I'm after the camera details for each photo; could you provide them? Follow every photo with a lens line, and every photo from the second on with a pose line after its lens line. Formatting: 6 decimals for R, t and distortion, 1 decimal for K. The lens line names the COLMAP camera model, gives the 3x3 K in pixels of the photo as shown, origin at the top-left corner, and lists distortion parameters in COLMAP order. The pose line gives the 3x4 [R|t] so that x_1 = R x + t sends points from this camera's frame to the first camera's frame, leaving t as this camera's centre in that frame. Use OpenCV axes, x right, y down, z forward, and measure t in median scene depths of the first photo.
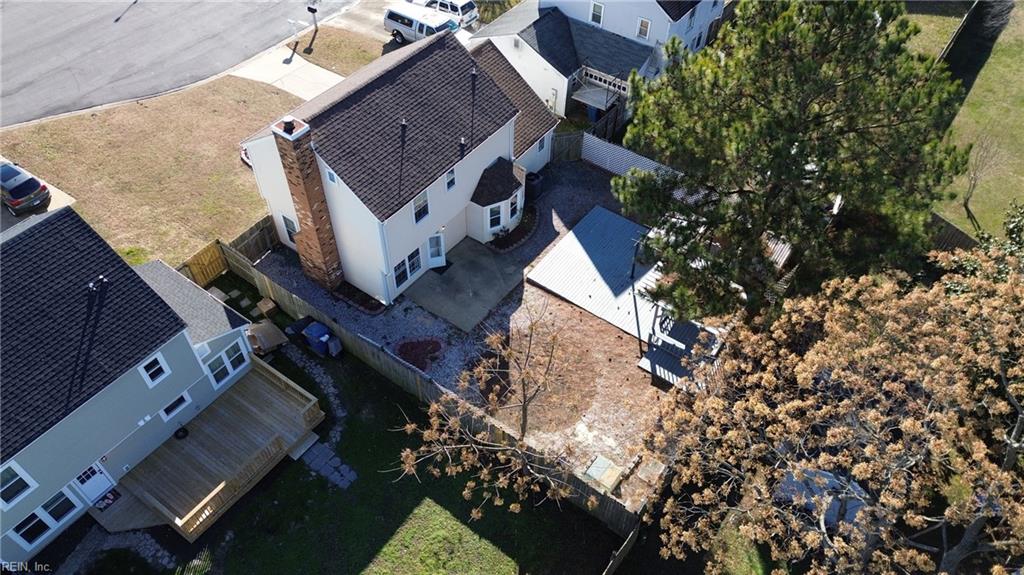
lens RADIAL K [[719.3, 0, 514.1], [0, 719.3, 290.3], [0, 0, 1]] dist [0.094943, -0.098888]
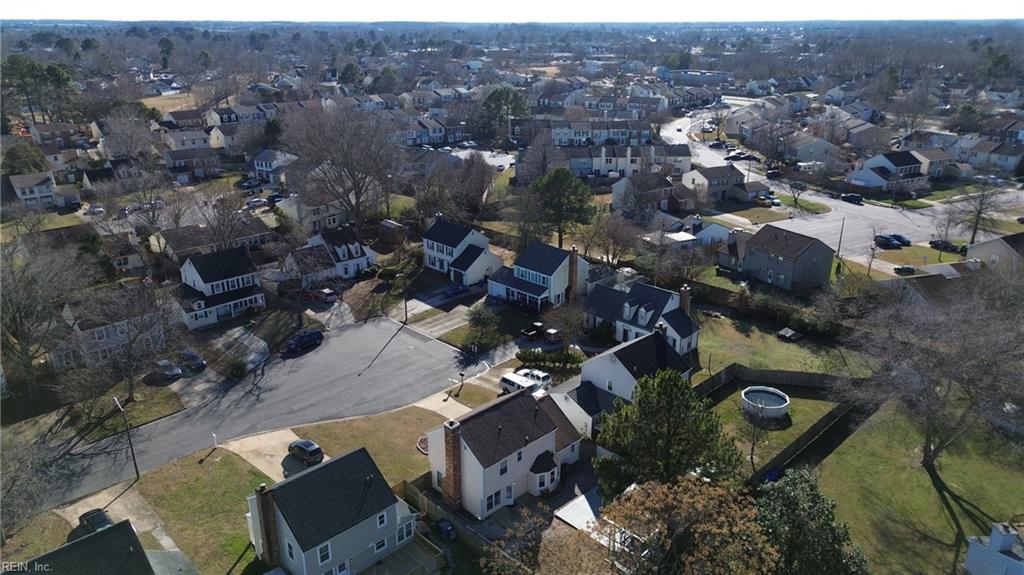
lens RADIAL K [[719.3, 0, 514.1], [0, 719.3, 290.3], [0, 0, 1]] dist [0.094943, -0.098888]
pose [[0.985991, 0.038326, -0.162336, 0.184810], [-0.109262, 0.883771, -0.454984, 0.317901], [0.126030, 0.466347, 0.875578, -0.891579]]
